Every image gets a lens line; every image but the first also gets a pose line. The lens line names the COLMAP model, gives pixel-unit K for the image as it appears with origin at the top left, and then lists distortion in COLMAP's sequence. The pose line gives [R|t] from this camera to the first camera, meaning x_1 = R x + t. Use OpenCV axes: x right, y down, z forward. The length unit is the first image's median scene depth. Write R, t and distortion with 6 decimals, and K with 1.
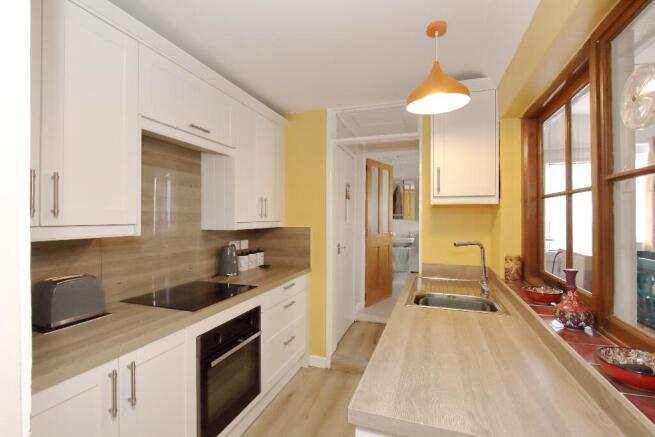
lens RADIAL K [[308.0, 0, 328.6], [0, 308.0, 218.3], [0, 0, 1]] dist [-0.003417, 0.000851]
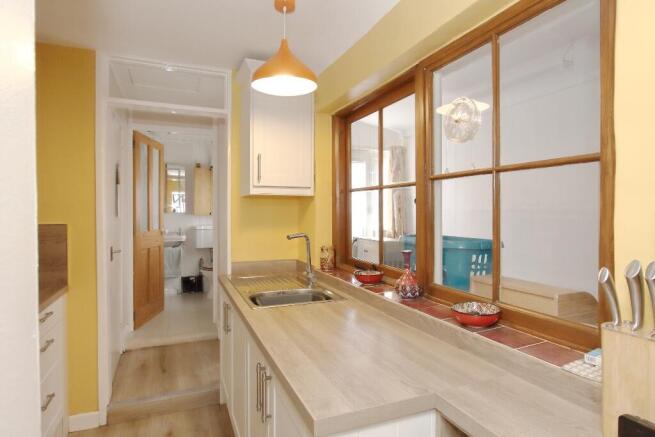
lens RADIAL K [[361.5, 0, 327.7], [0, 361.5, 217.2], [0, 0, 1]] dist [0.001635, 0.001798]
pose [[0.753436, -0.010445, 0.657438, -0.190035], [0.001406, 0.999897, 0.014273, 0.006226], [-0.657519, -0.009830, 0.753374, 0.063593]]
